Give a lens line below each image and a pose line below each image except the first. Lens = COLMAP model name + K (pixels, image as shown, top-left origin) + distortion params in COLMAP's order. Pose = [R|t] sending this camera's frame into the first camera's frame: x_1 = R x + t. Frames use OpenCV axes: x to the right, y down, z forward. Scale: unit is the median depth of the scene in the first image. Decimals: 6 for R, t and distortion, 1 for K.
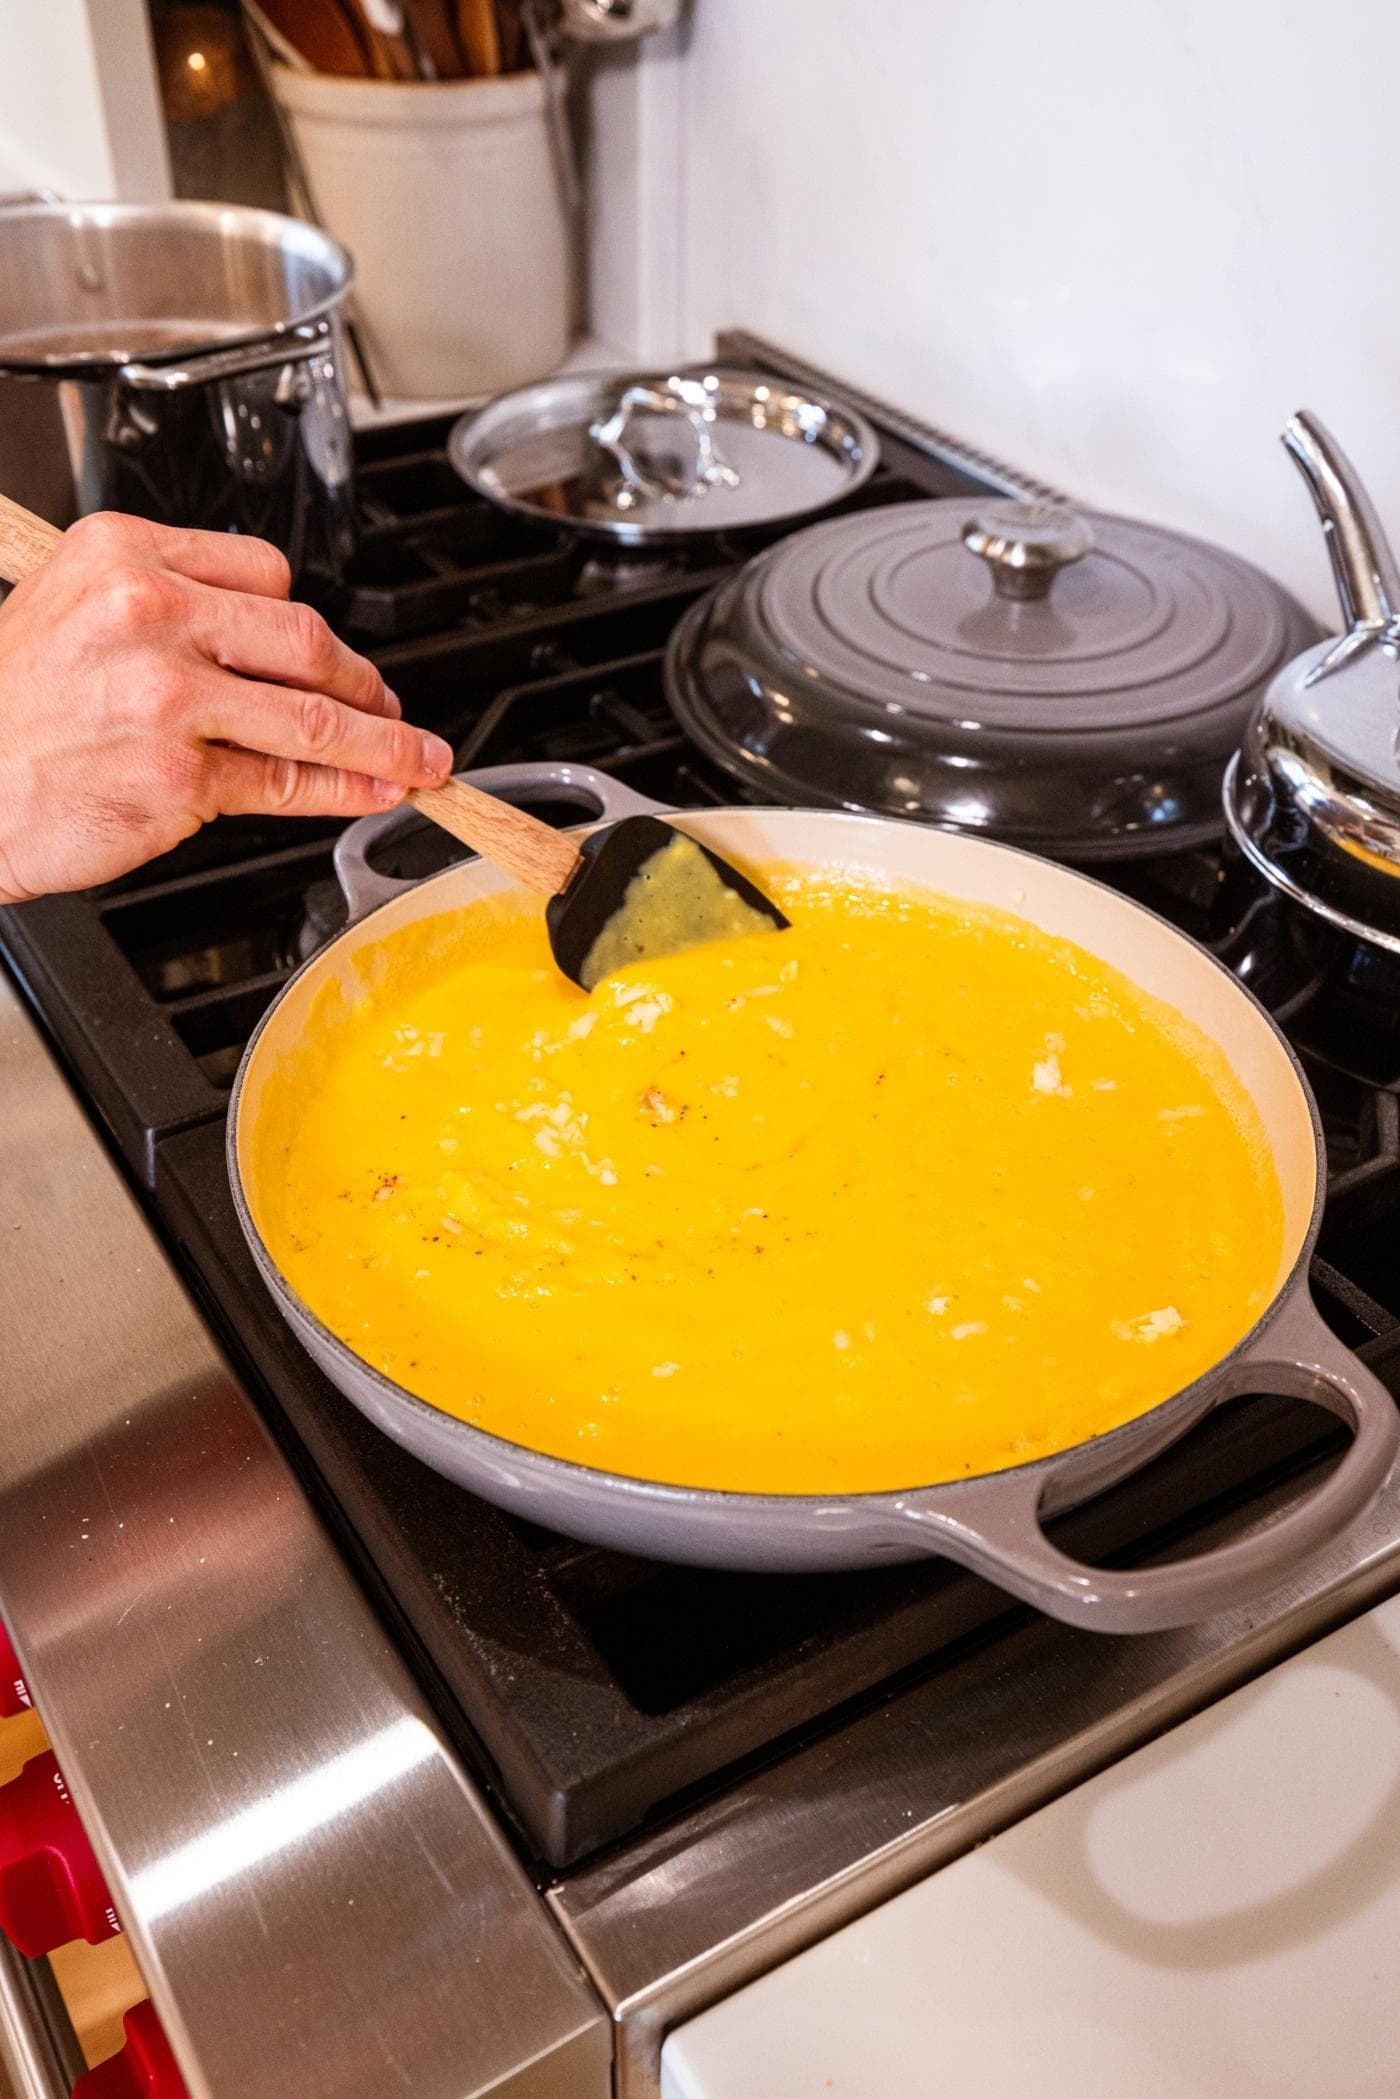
lens RADIAL K [[1920.0, 0, 700.0], [0, 1920.0, 1049.5], [0, 0, 1]] dist [0.001505, 0.020946]
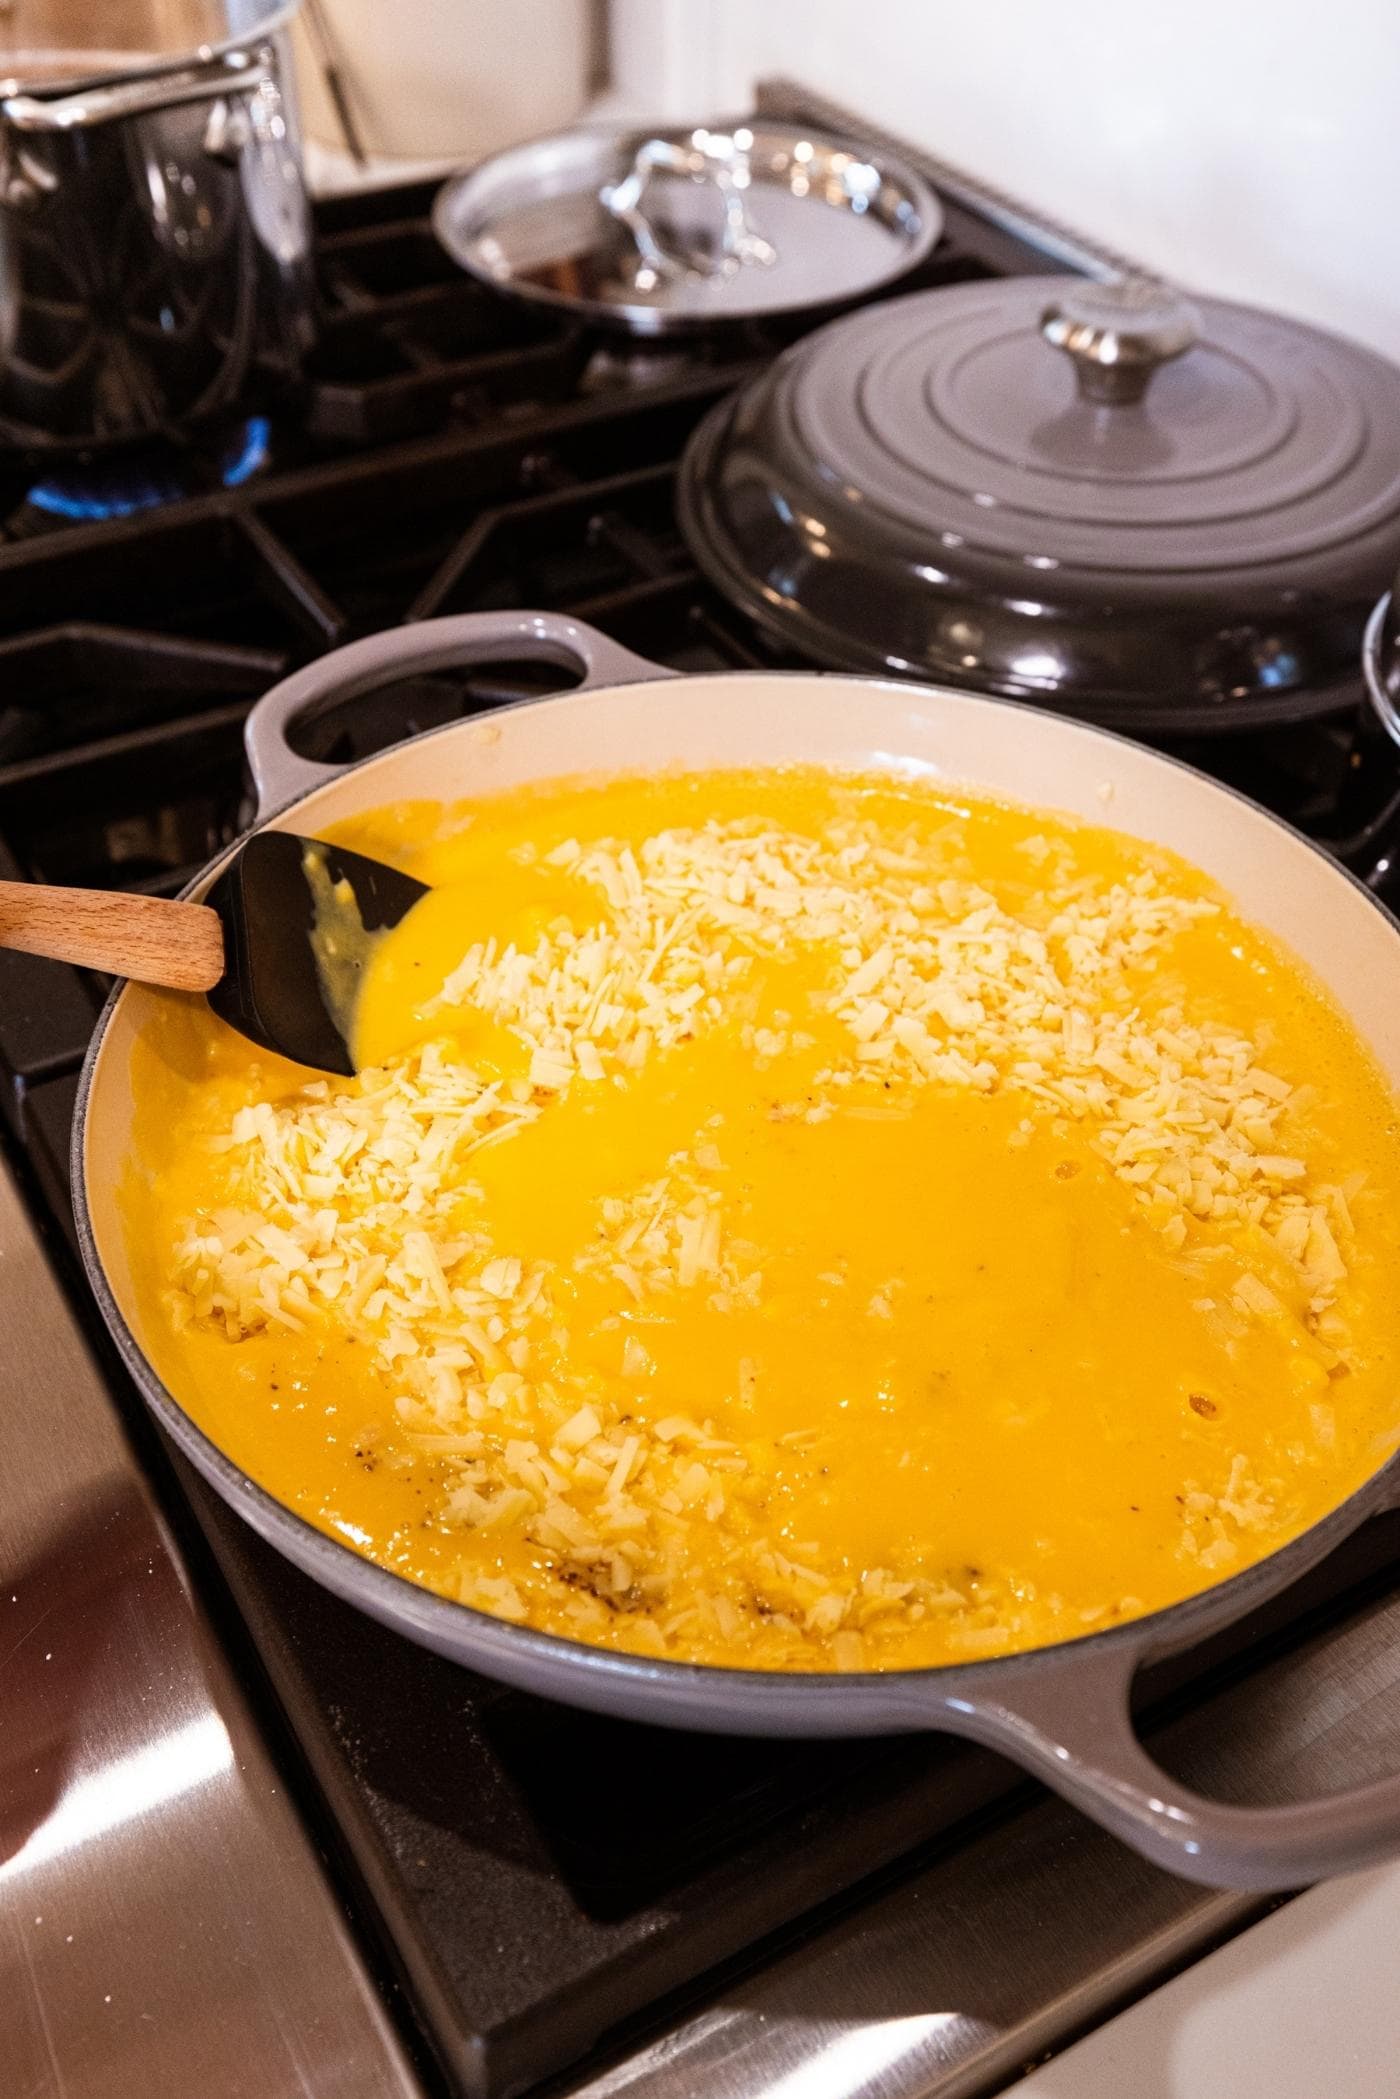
lens RADIAL K [[1920.0, 0, 700.0], [0, 1920.0, 1049.5], [0, 0, 1]] dist [0.001505, 0.020946]
pose [[0.999676, 0.013088, -0.021836, 0.013230], [-0.010882, 0.995100, 0.098277, -0.037502], [0.023016, -0.098008, 0.994919, 0.147651]]
